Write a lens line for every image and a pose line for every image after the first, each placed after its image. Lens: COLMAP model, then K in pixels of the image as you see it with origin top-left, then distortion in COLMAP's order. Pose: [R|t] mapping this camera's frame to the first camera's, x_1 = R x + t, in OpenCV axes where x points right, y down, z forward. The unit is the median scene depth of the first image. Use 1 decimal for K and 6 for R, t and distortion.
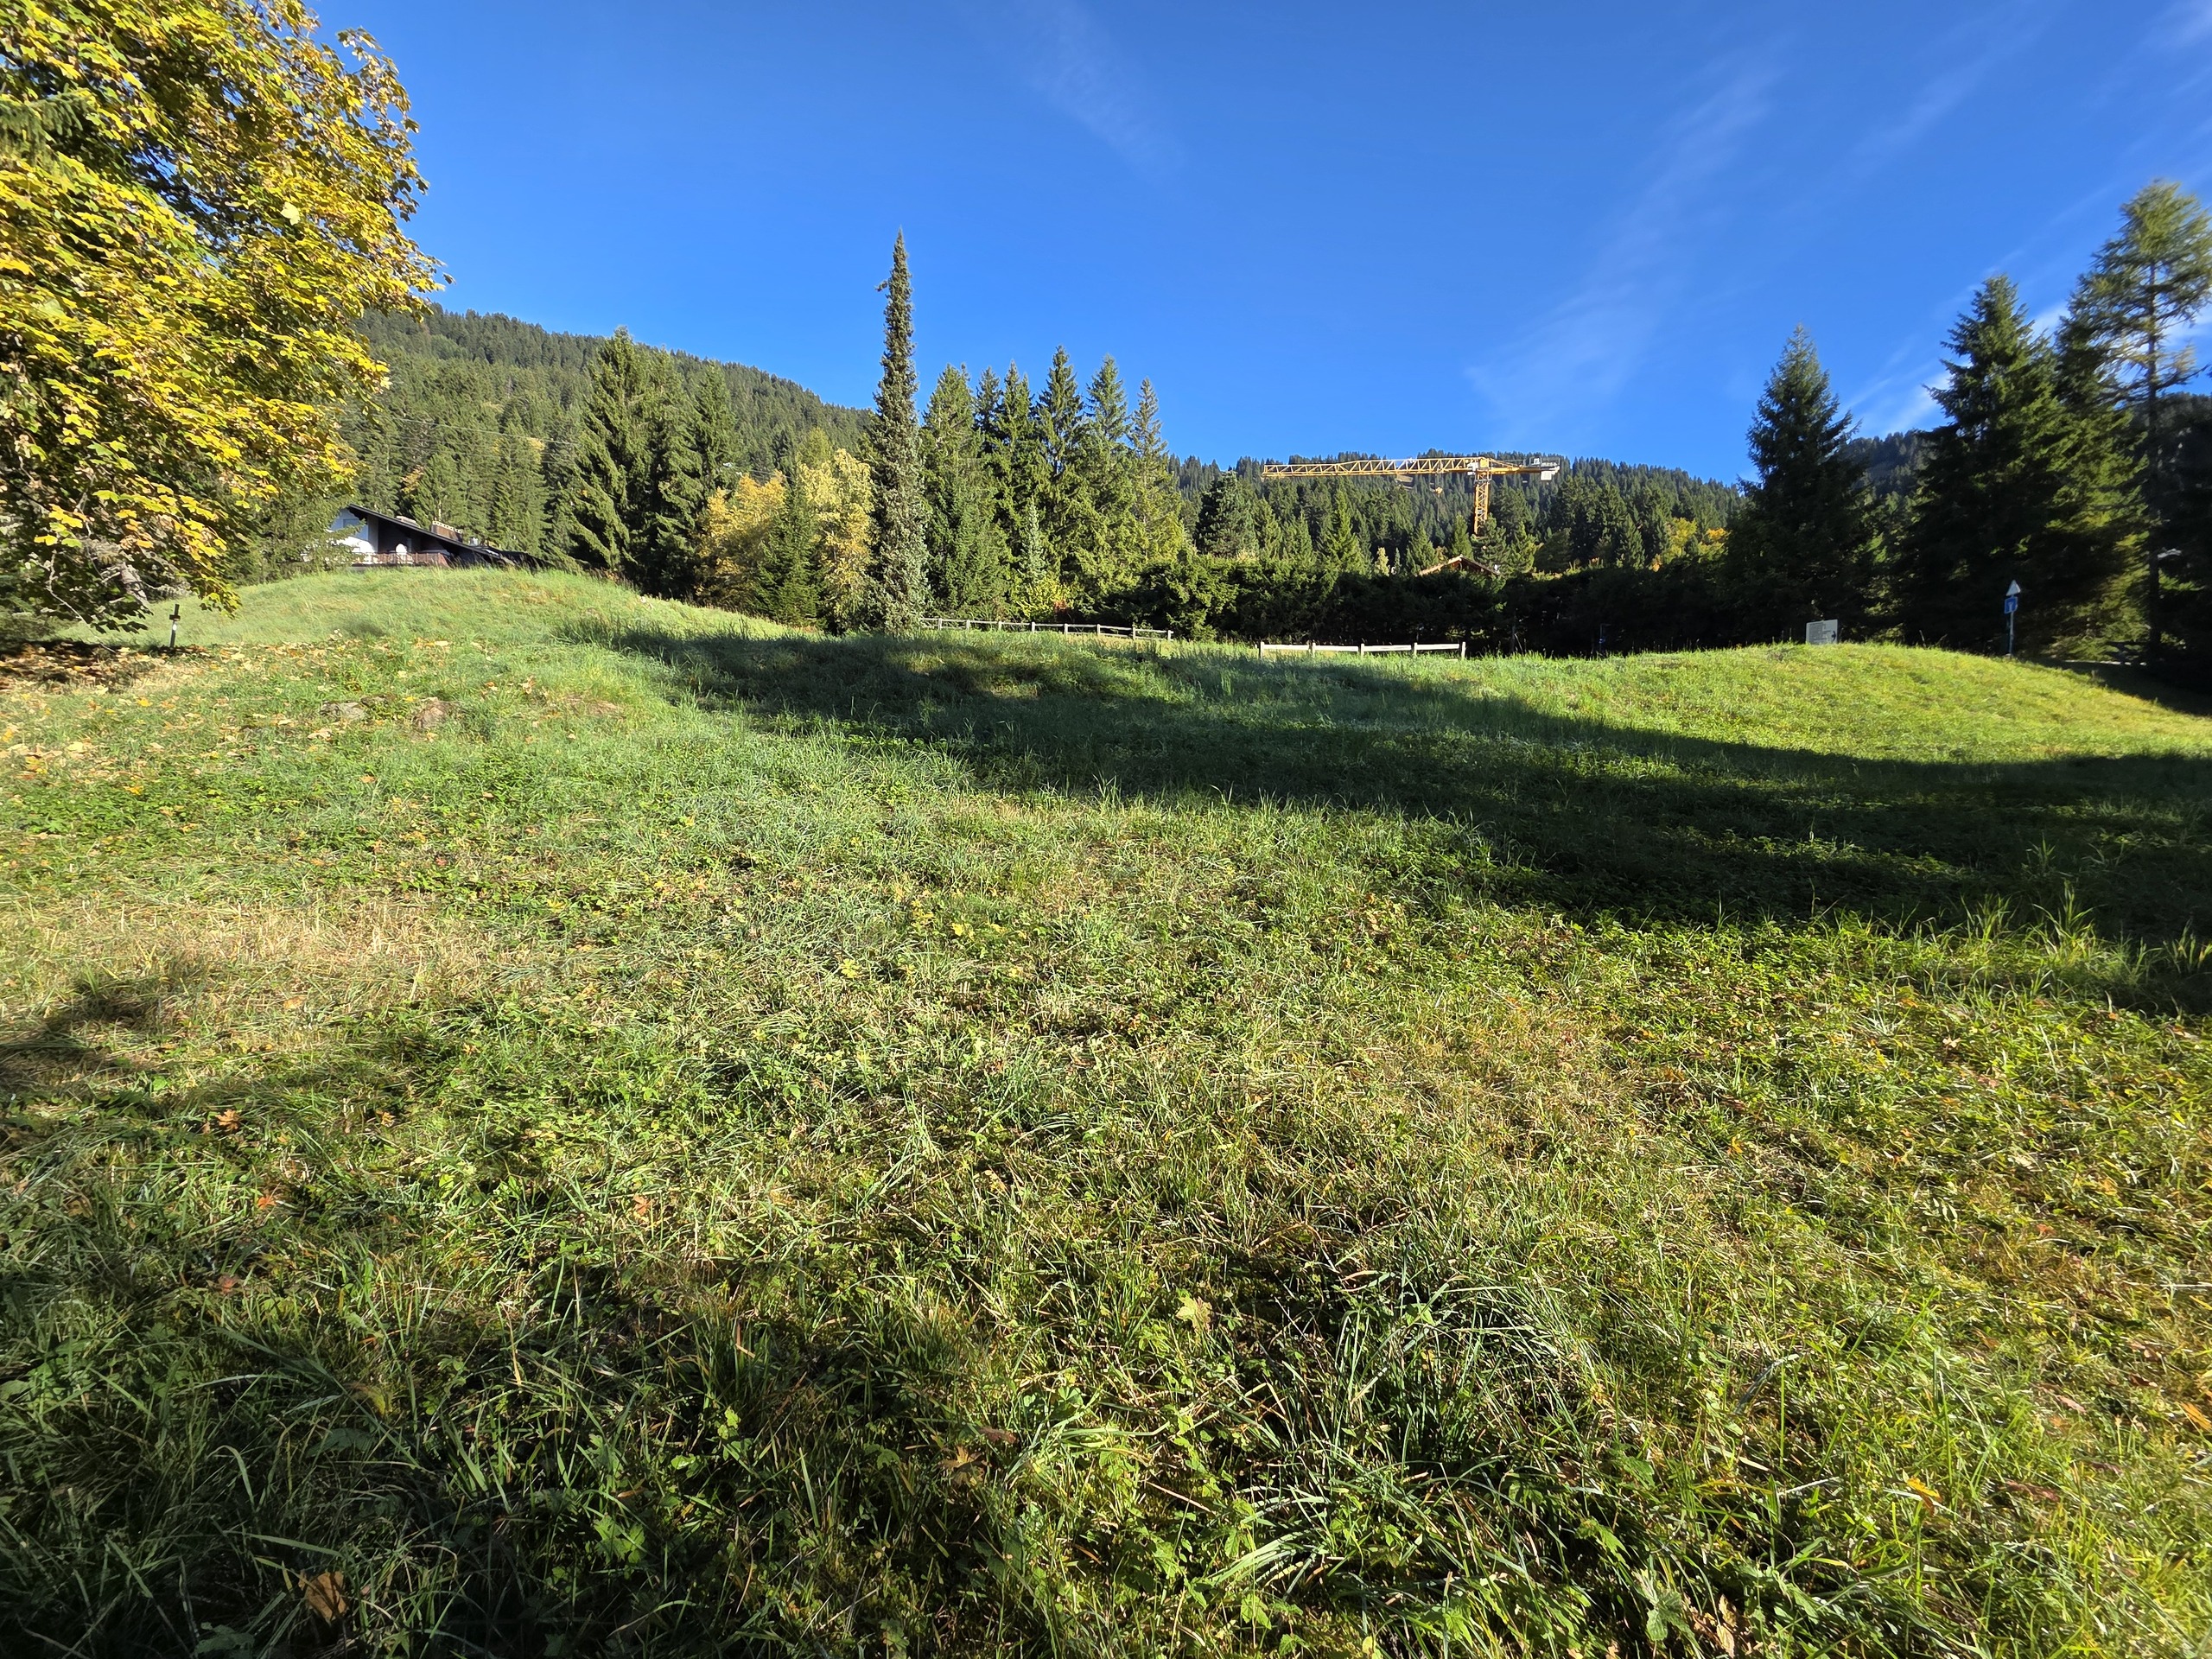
lens RADIAL K [[897.8, 0, 1102.6], [0, 897.8, 826.9], [0, 0, 1]] dist [0.004284, -0.002022]
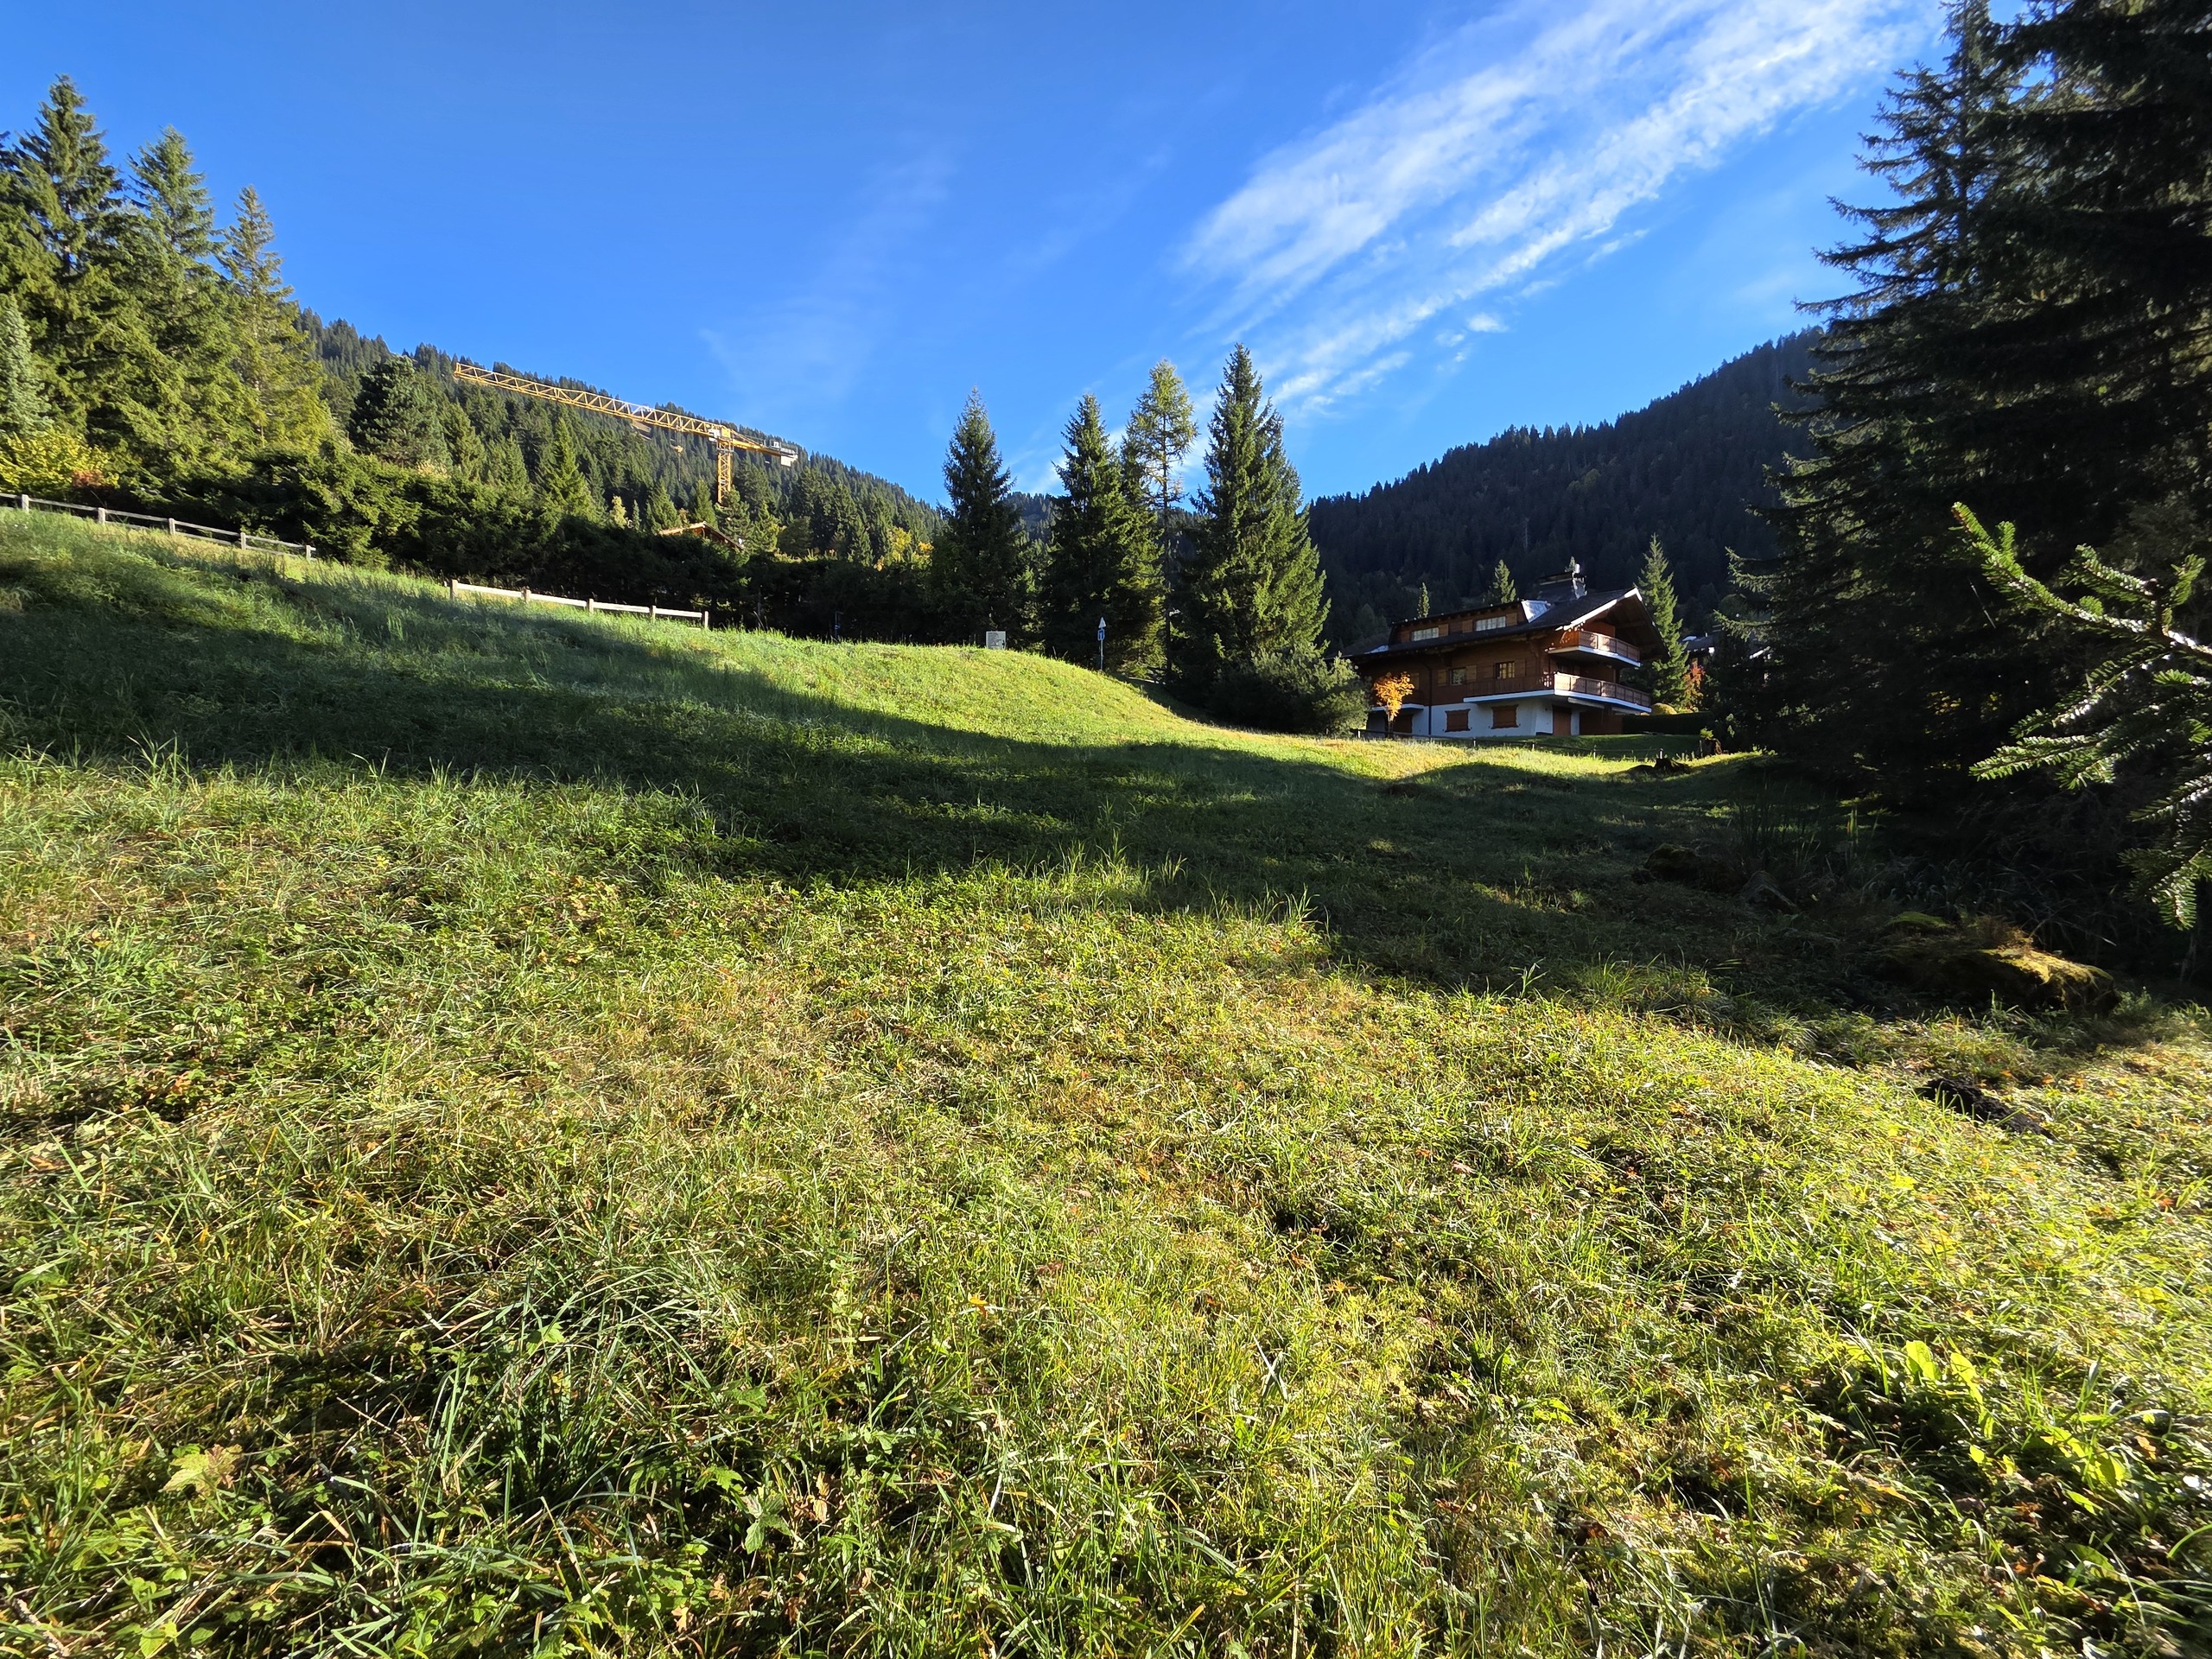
lens RADIAL K [[897.8, 0, 1102.6], [0, 897.8, 826.9], [0, 0, 1]] dist [0.004284, -0.002022]
pose [[0.707656, -0.041455, 0.705340, 0.010726], [0.020371, 0.999059, 0.038280, 0.000340], [-0.706263, -0.012720, 0.707835, -0.002538]]
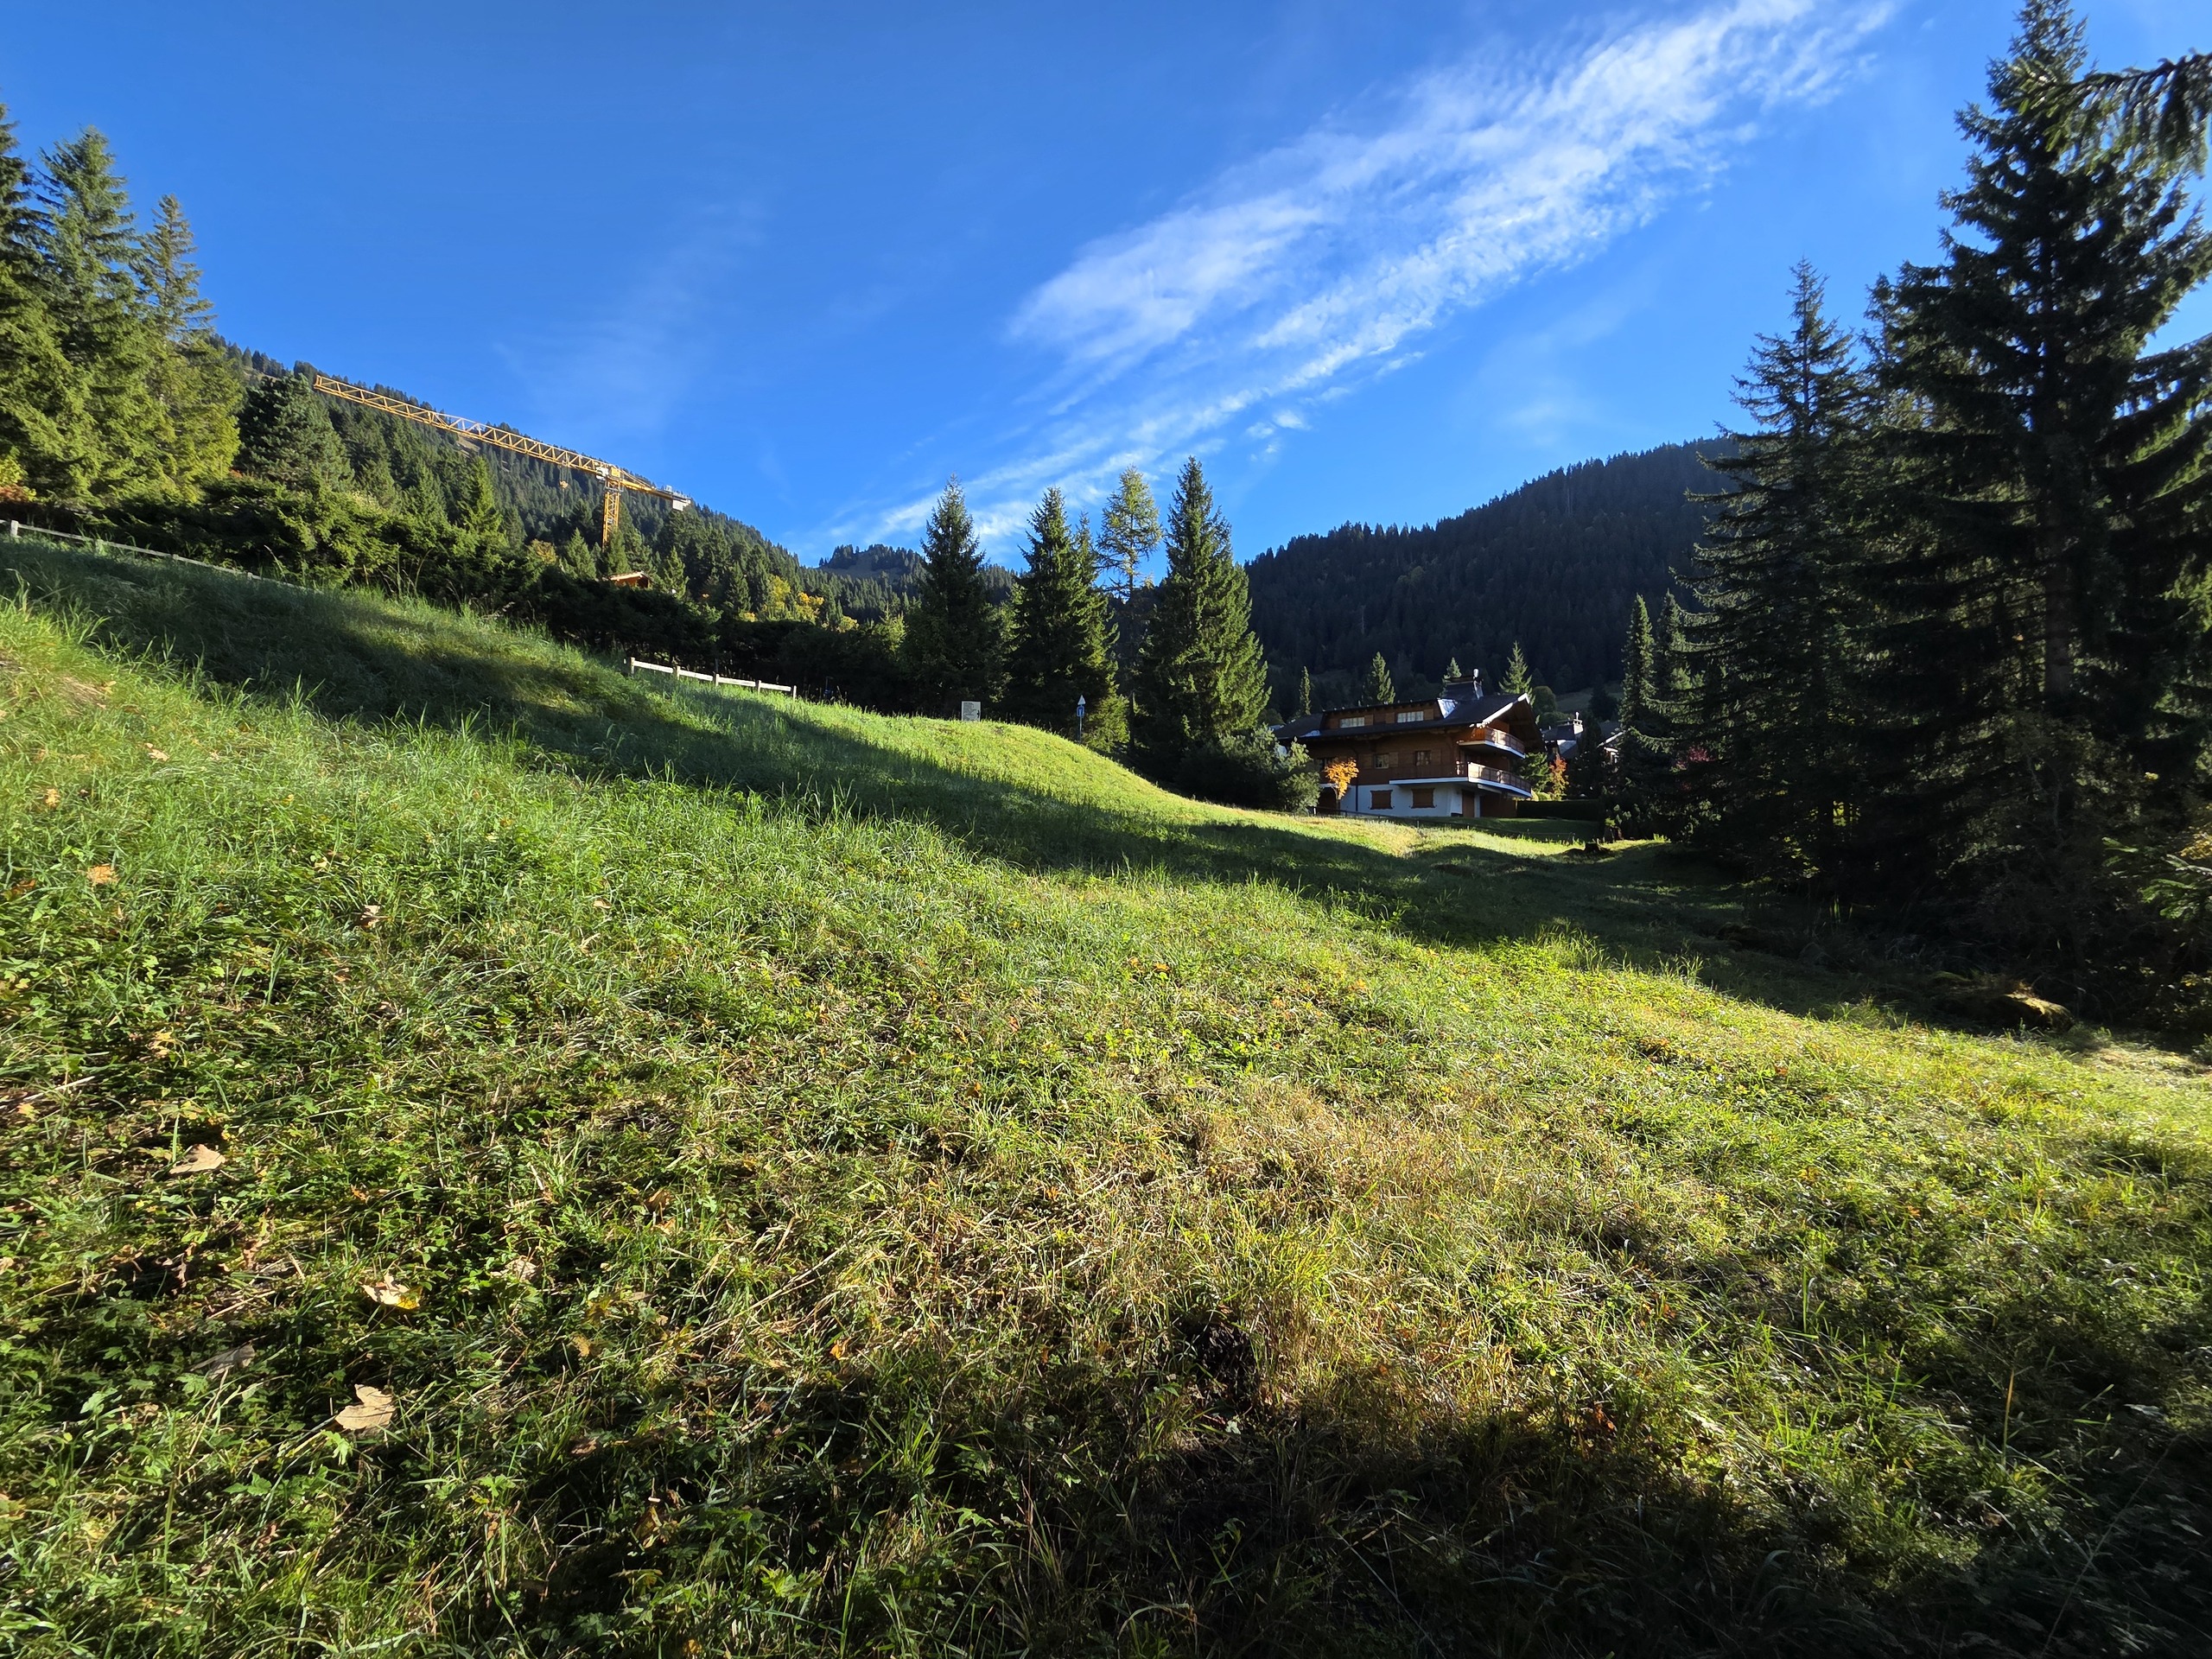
lens RADIAL K [[897.8, 0, 1102.6], [0, 897.8, 826.9], [0, 0, 1]] dist [0.004284, -0.002022]
pose [[0.582967, 0.020753, 0.812231, -0.369348], [-0.002612, 0.999716, -0.023668, -0.028340], [-0.812492, 0.011676, 0.582856, 0.161055]]
